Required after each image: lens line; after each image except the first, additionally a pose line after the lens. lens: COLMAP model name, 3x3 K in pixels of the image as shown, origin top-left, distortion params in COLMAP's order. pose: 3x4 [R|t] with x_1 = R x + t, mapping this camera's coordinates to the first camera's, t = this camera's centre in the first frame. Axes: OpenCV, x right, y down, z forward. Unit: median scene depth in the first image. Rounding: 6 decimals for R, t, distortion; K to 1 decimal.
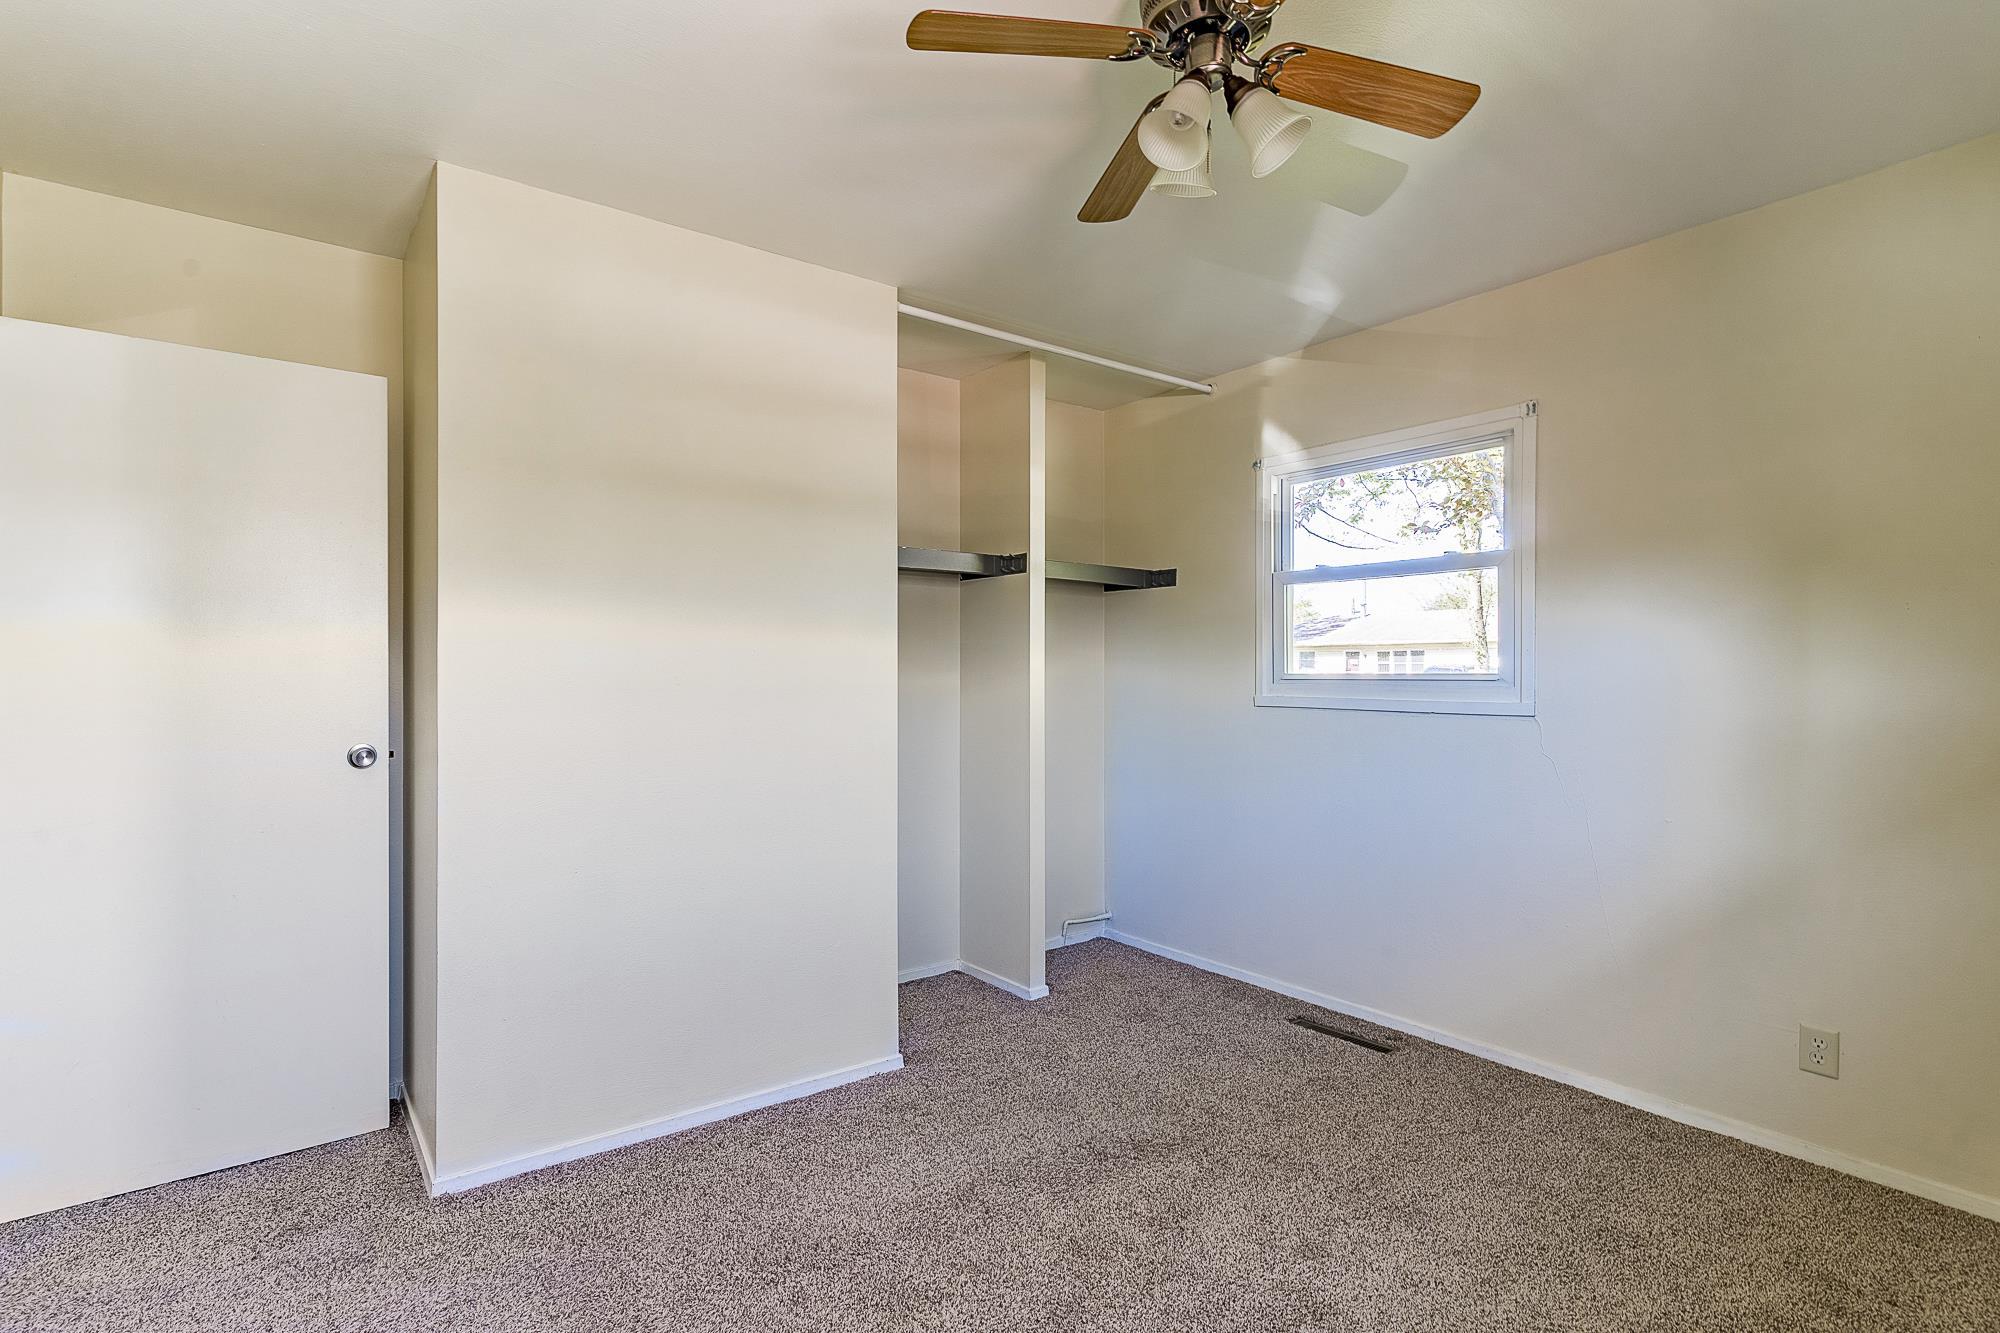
lens RADIAL K [[969.1, 0, 1000.0], [0, 969.1, 666.5], [0, 0, 1]] dist [0.002120, -0.000043]
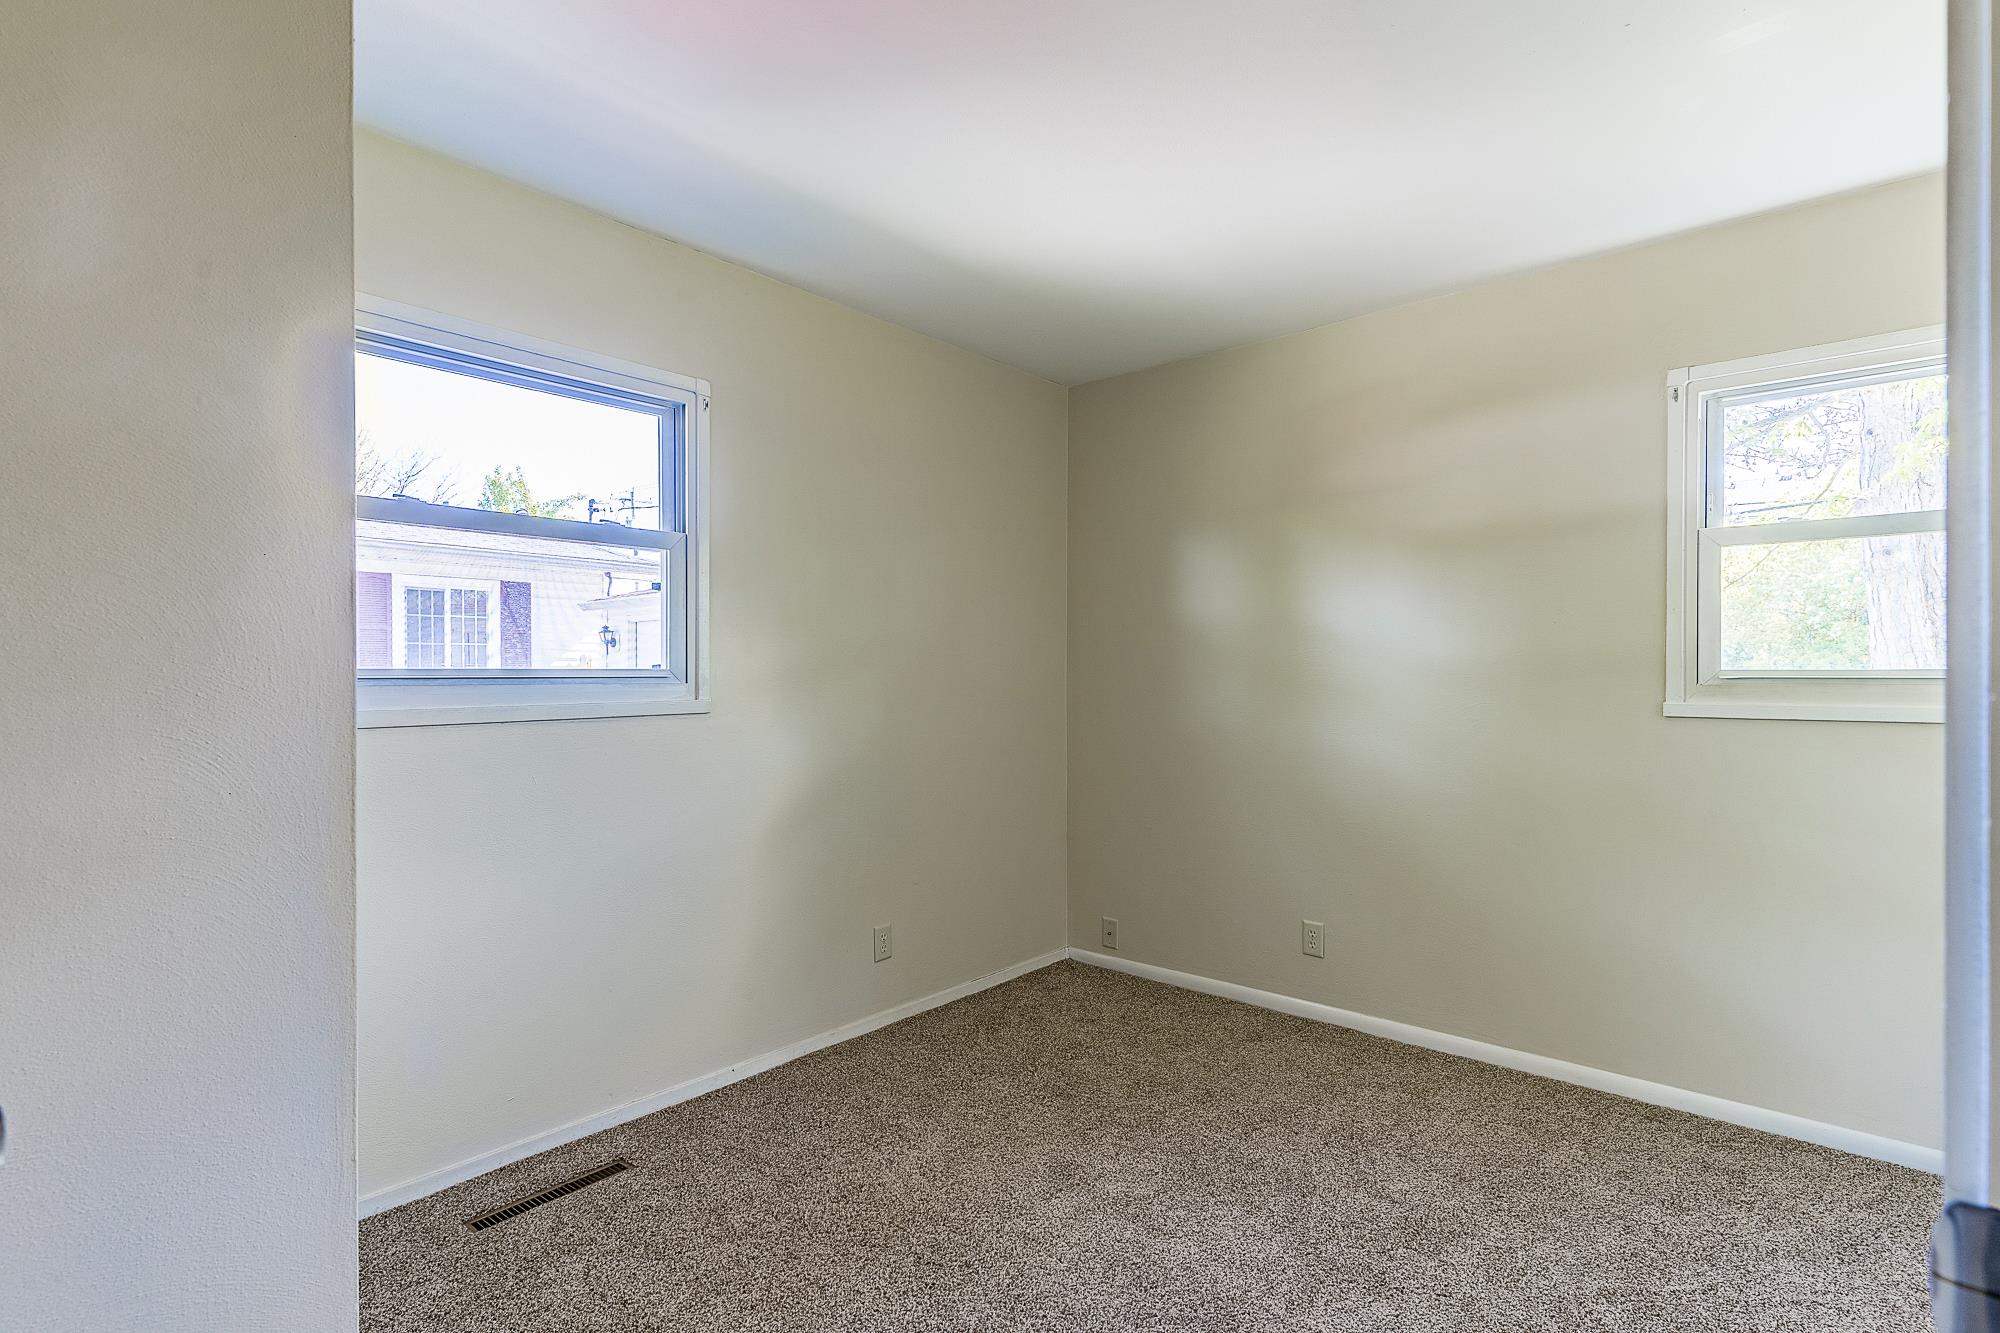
lens RADIAL K [[955.9, 0, 1004.8], [0, 955.9, 669.3], [0, 0, 1]] dist [-0.001117, -0.000550]
pose [[-0.200180, 0.003032, 0.979755, -0.389070], [-0.011588, 0.999918, -0.005462, 0.008744], [-0.979691, -0.012447, -0.200128, 0.812160]]
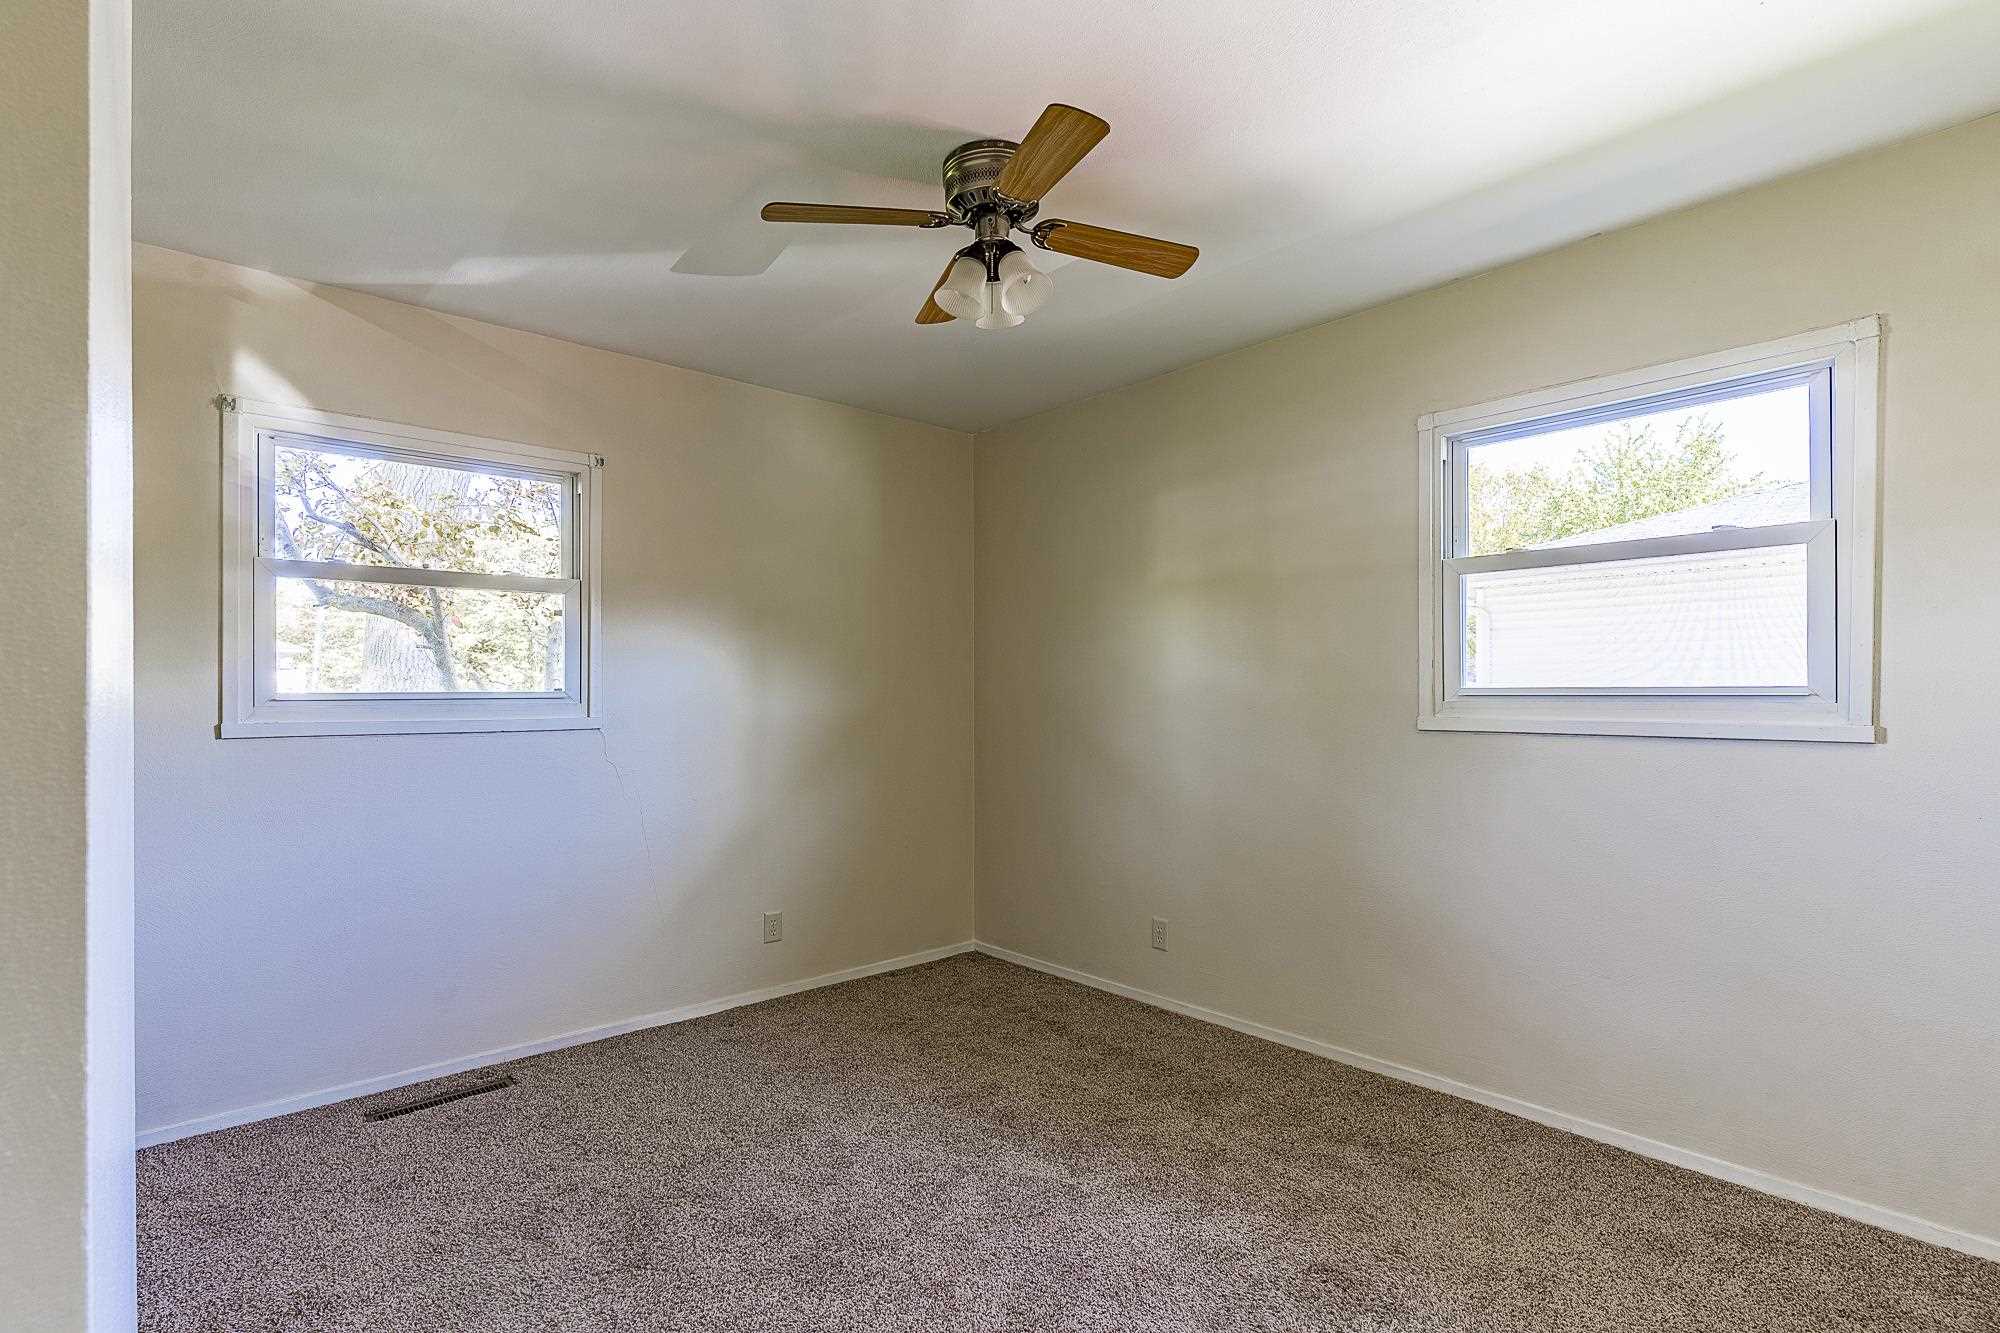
lens RADIAL K [[955.9, 0, 1004.8], [0, 955.9, 669.3], [0, 0, 1]] dist [-0.001117, -0.000550]
pose [[-0.084938, 0.018490, 0.996215, -0.560832], [-0.005053, 0.999807, -0.018987, 0.000275], [-0.996373, -0.006647, -0.084829, 0.555483]]
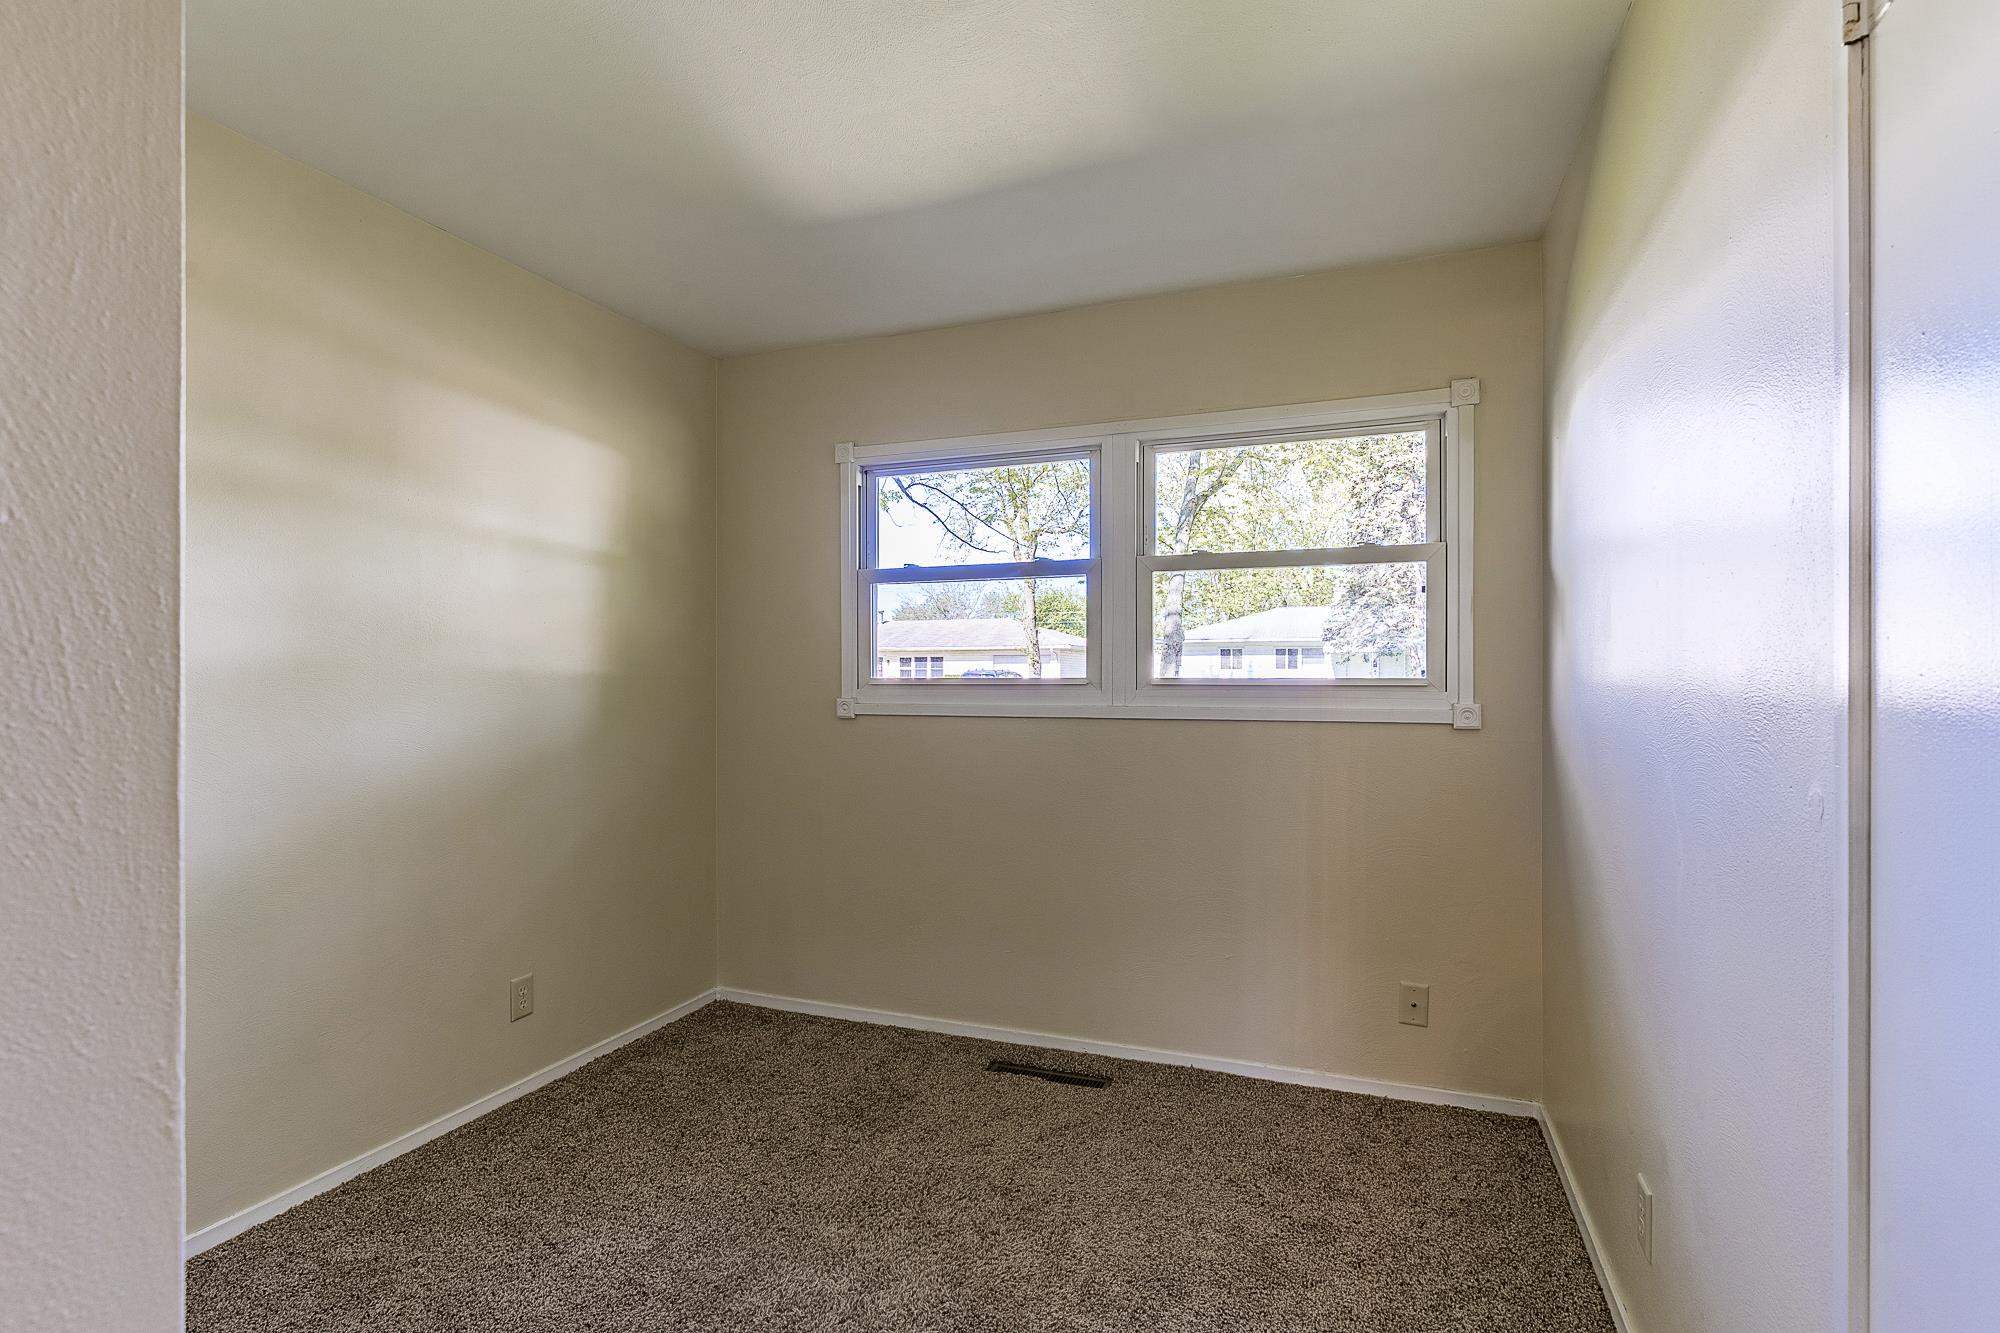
lens RADIAL K [[982.4, 0, 994.3], [0, 982.4, 659.9], [0, 0, 1]] dist [-0.000875, -0.000138]
pose [[0.851043, 0.012379, 0.524950, -0.175009], [-0.005710, 0.999881, -0.014322, 0.003889], [-0.525065, 0.009191, 0.851012, 0.228224]]
